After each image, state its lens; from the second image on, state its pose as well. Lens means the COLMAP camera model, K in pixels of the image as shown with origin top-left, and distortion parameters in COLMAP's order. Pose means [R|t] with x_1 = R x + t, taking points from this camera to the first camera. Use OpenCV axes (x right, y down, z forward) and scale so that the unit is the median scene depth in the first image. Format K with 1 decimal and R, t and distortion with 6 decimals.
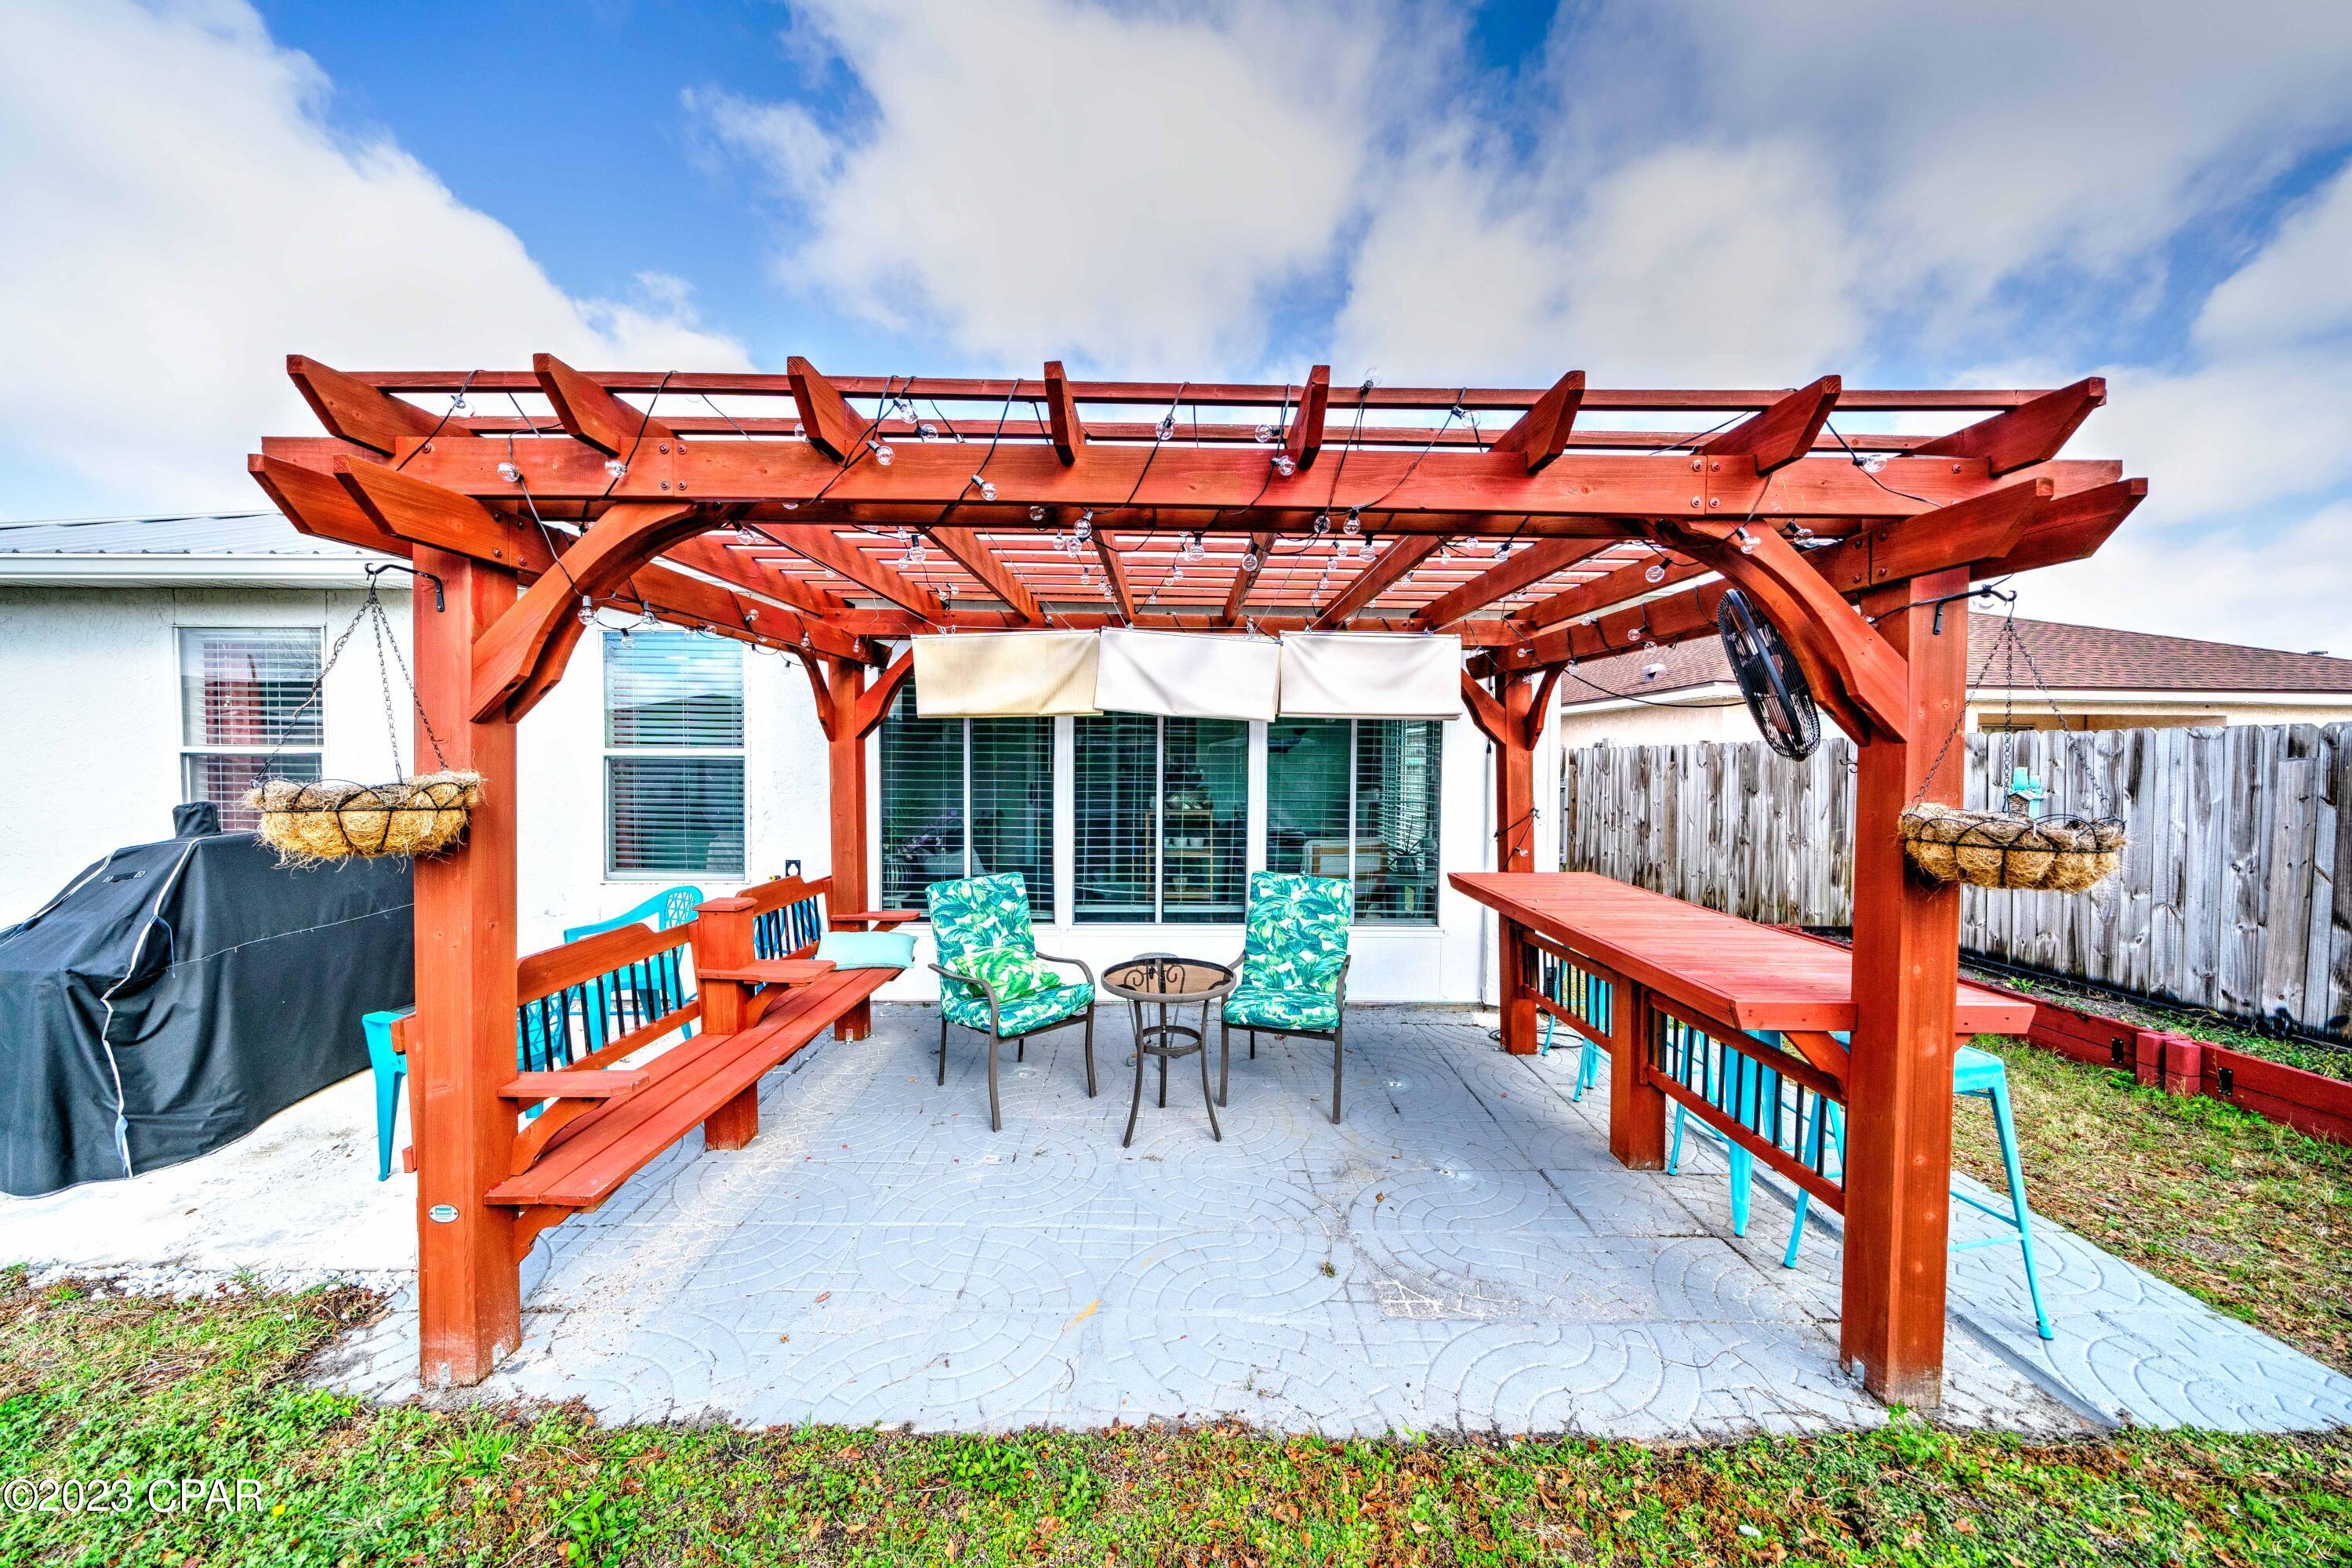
lens RADIAL K [[797.4, 0, 1176.0], [0, 797.4, 784.0], [0, 0, 1]] dist [-0.005072, 0.000029]
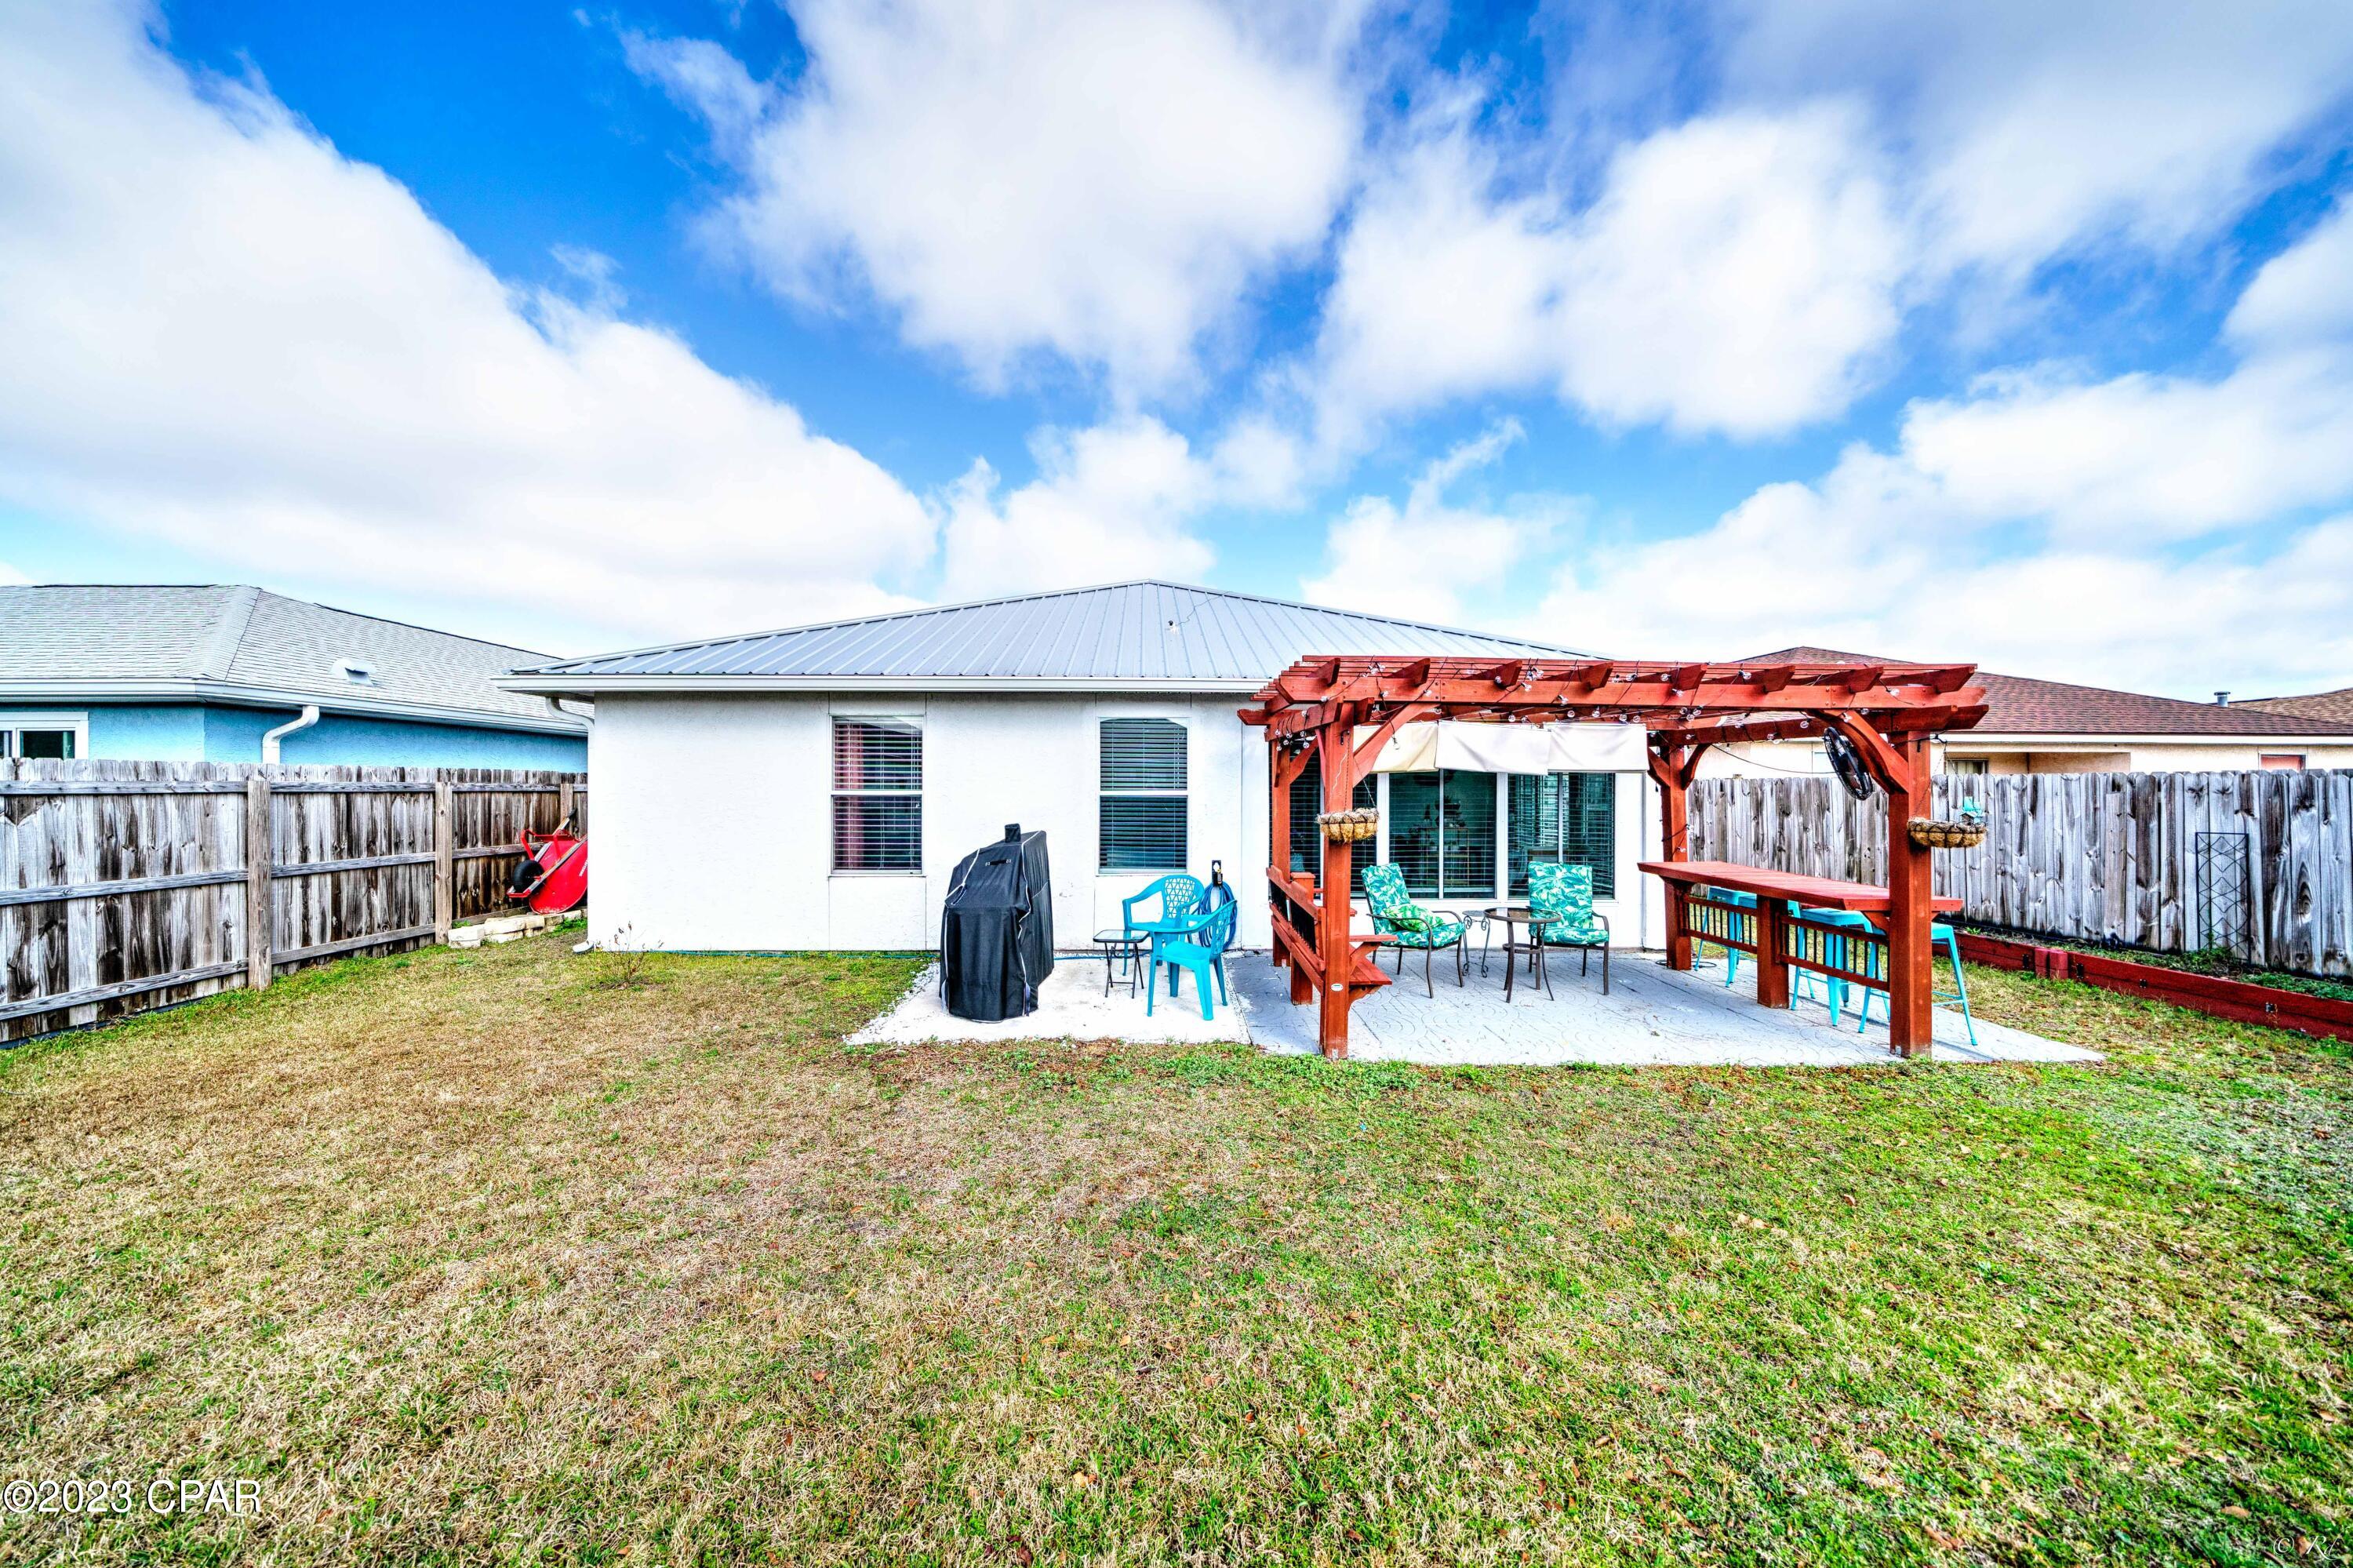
lens RADIAL K [[800.9, 0, 1174.2], [0, 800.9, 784.0], [0, 0, 1]] dist [-0.006662, -0.000167]
pose [[0.999819, -0.006507, 0.017890, -0.707884], [0.007084, 0.999451, -0.032371, -0.007811], [-0.017670, 0.032492, 0.999316, -0.723275]]
